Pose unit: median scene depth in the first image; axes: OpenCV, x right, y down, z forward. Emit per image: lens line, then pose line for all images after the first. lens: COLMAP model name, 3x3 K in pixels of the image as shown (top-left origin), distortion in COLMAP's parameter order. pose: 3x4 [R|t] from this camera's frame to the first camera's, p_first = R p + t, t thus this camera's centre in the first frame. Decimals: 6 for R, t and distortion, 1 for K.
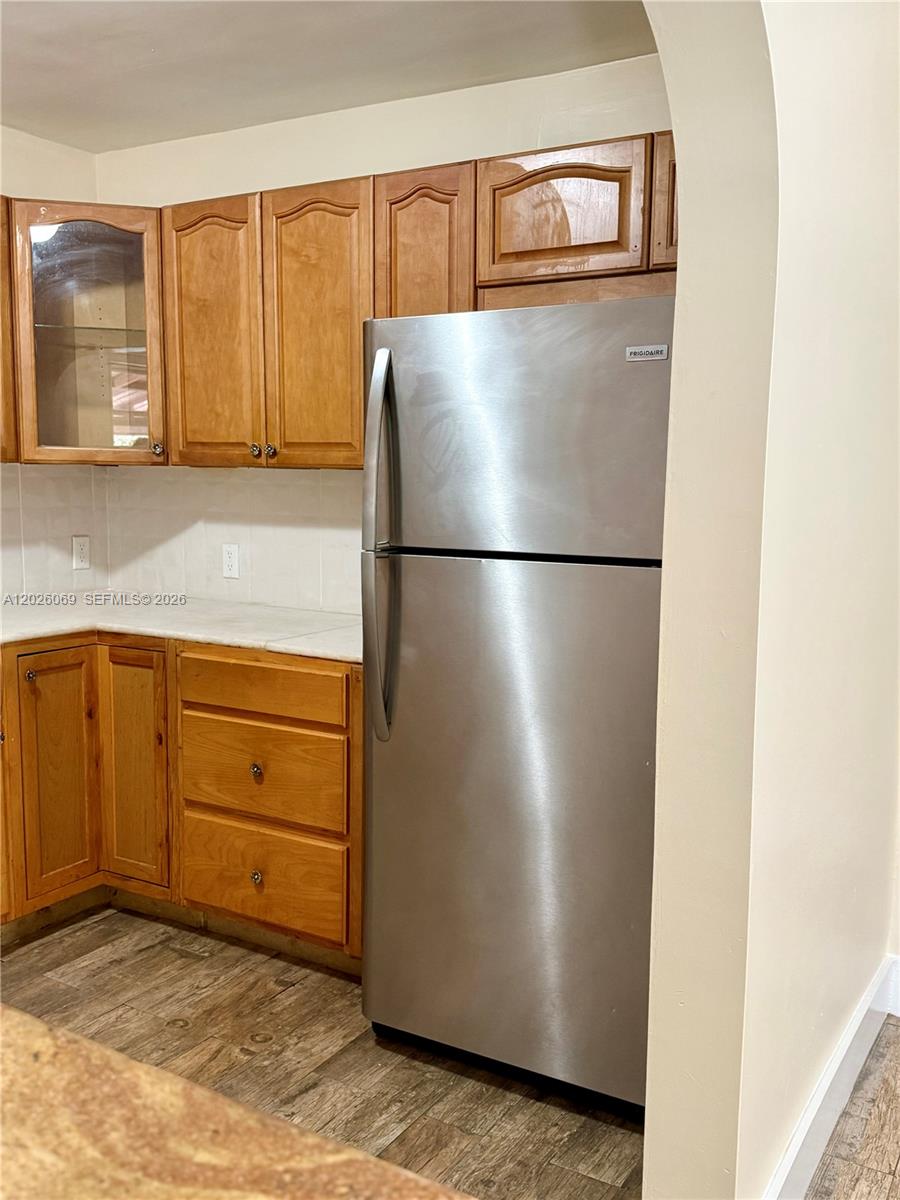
lens RADIAL K [[1084.1, 0, 452.1], [0, 1084.1, 611.2], [0, 0, 1]] dist [0.197679, -0.455605]
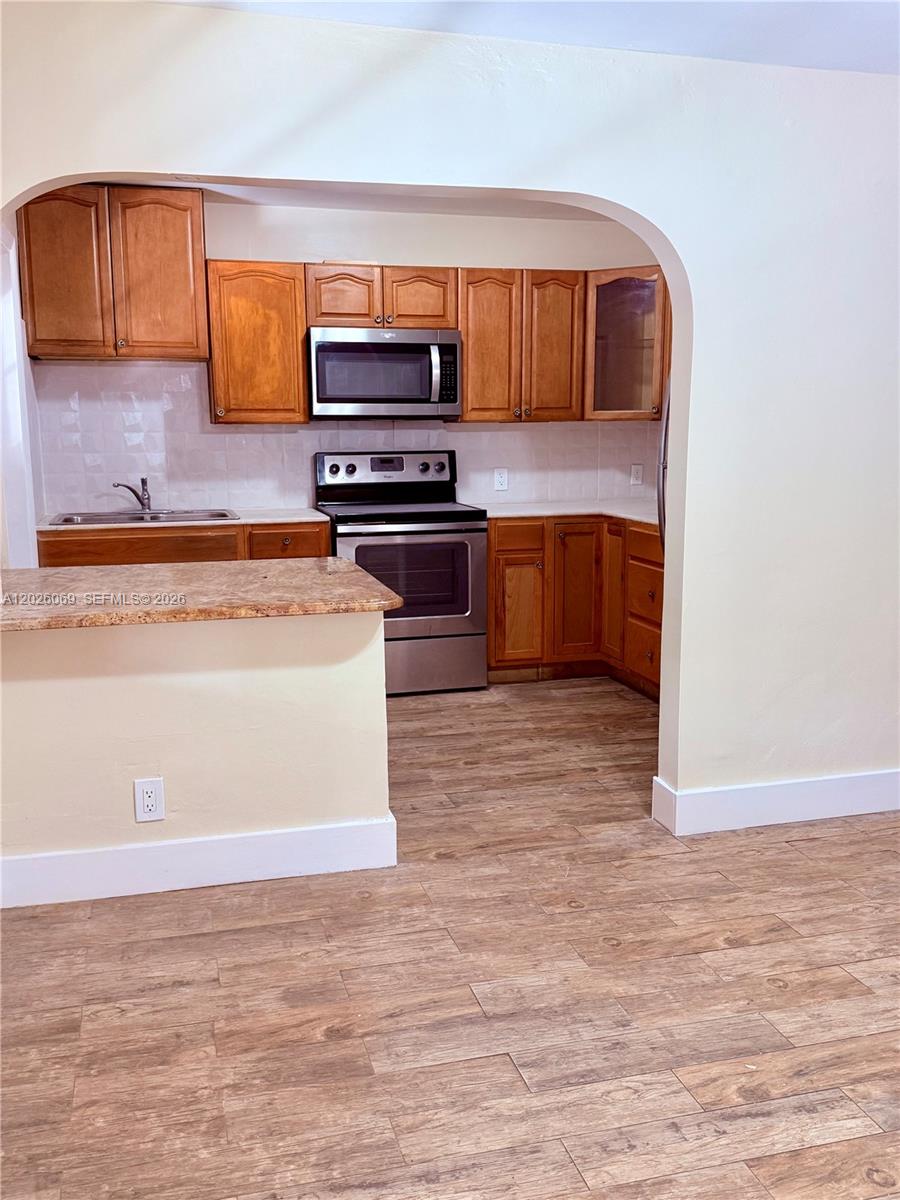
lens RADIAL K [[1087.4, 0, 443.0], [0, 1087.4, 604.3], [0, 0, 1]] dist [0.198000, -0.446397]
pose [[0.719744, 0.098608, -0.687201, 0.739241], [-0.074204, 0.995118, 0.065073, 0.067213], [0.690263, 0.004157, 0.723547, -0.469904]]
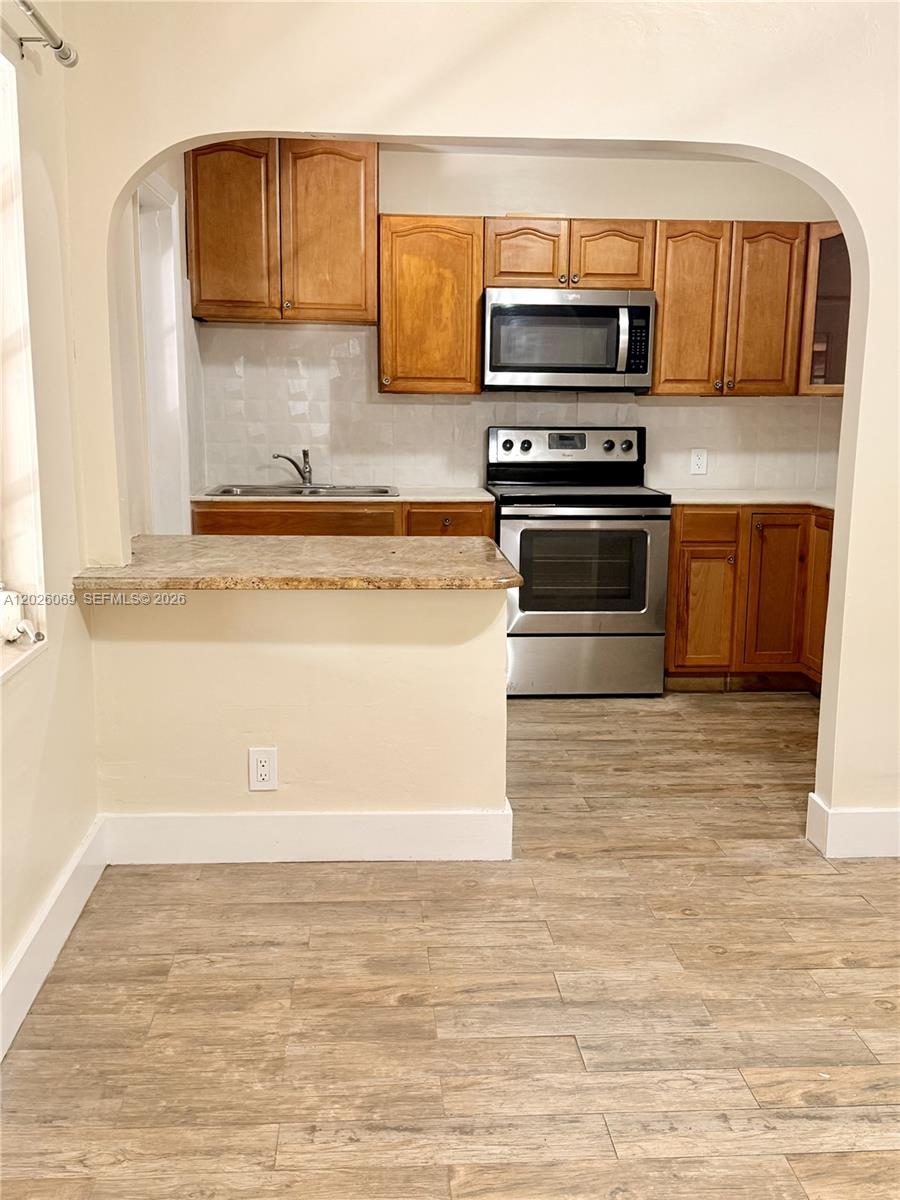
lens RADIAL K [[1283.5, 0, 472.4], [0, 1283.5, 639.9], [0, 0, 1]] dist [0.201489, -0.444849]
pose [[0.586251, 0.147898, -0.796515, 0.902894], [-0.111101, 0.988583, 0.101789, 0.073433], [0.802475, 0.028820, 0.595989, -0.475448]]
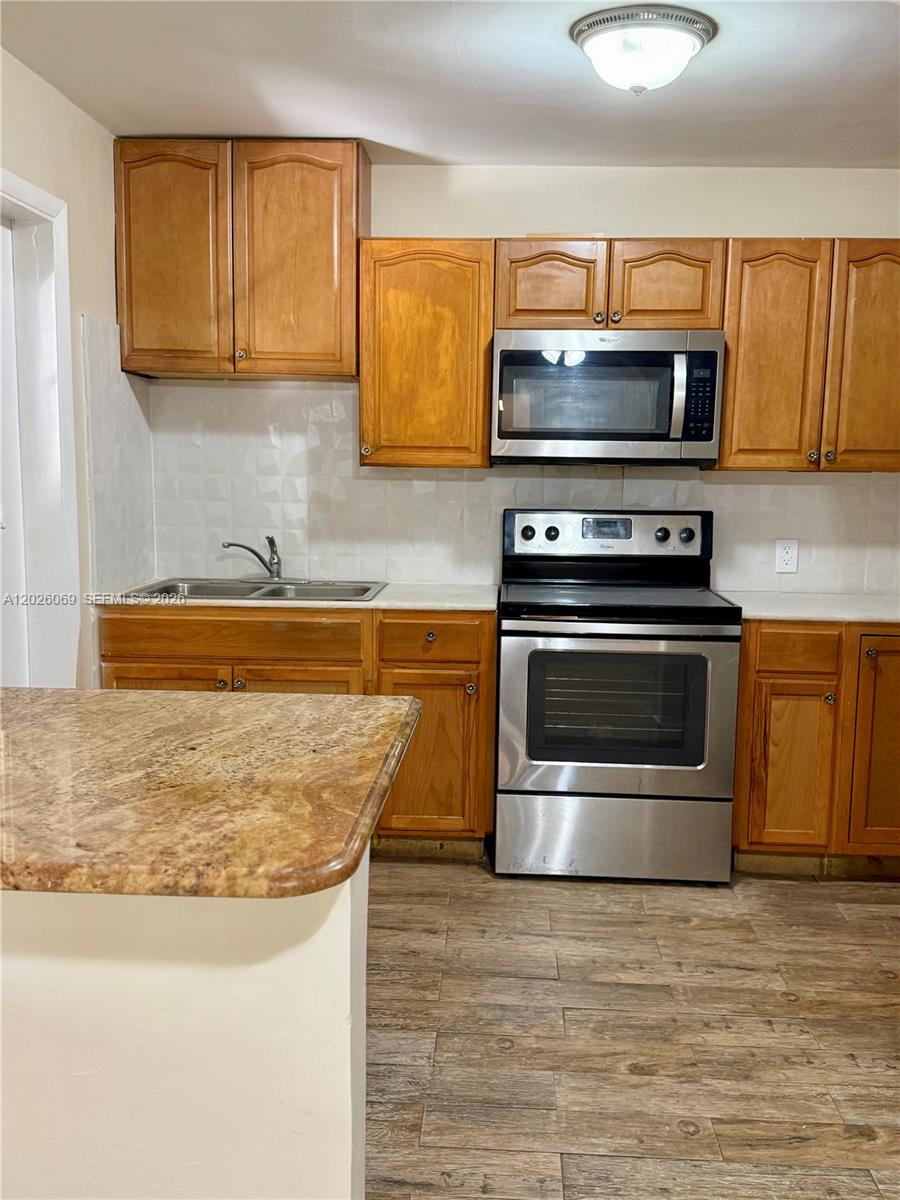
lens RADIAL K [[1090.1, 0, 455.3], [0, 1090.1, 610.8], [0, 0, 1]] dist [0.178680, -0.393965]
pose [[0.470534, 0.113835, -0.875008, 0.420260], [-0.125313, 0.990213, 0.061436, -0.003403], [0.873438, 0.080742, 0.480194, 0.045703]]
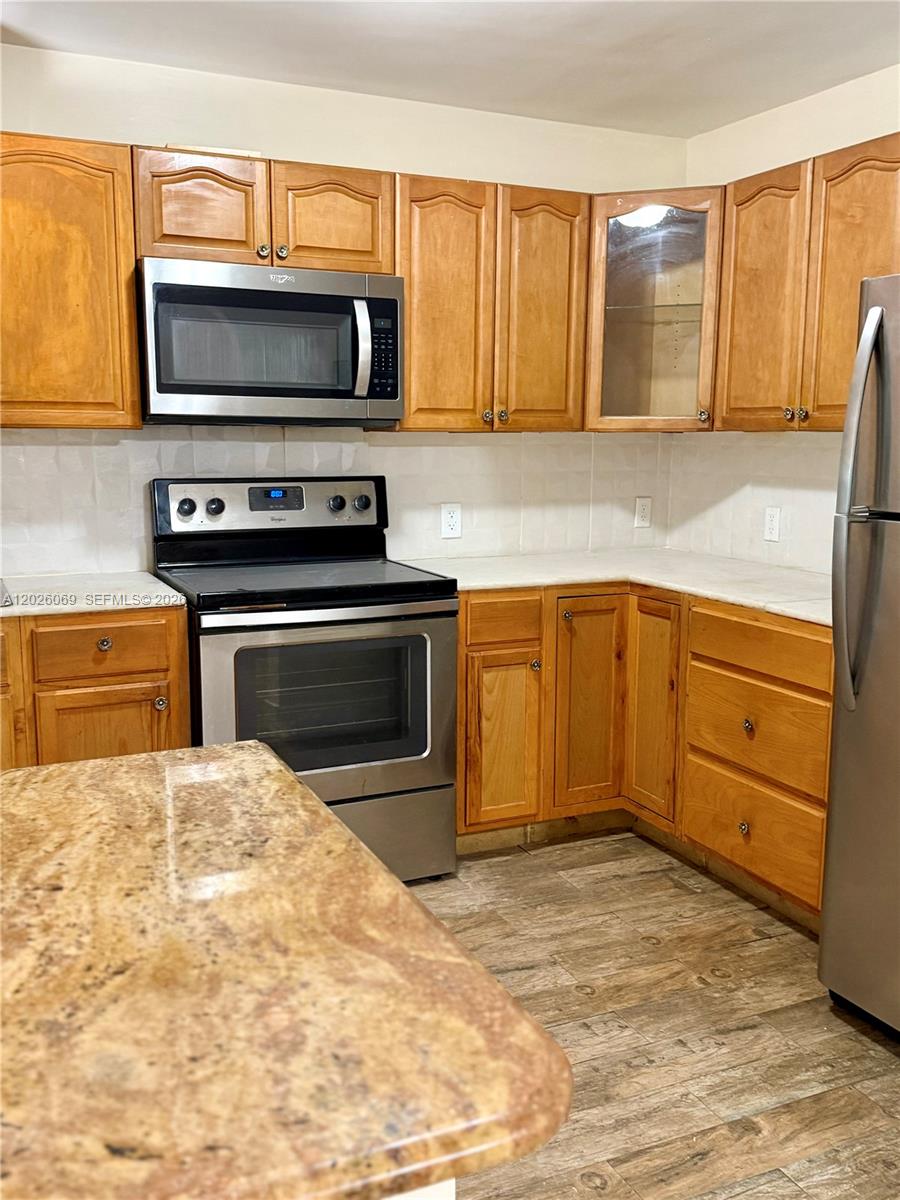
lens RADIAL K [[1087.4, 0, 443.0], [0, 1087.4, 604.3], [0, 0, 1]] dist [0.198000, -0.446397]
pose [[0.825179, 0.082225, -0.558854, 0.146685], [-0.068751, 0.996613, 0.045120, 0.003467], [0.560672, 0.001190, 0.828037, -0.024514]]
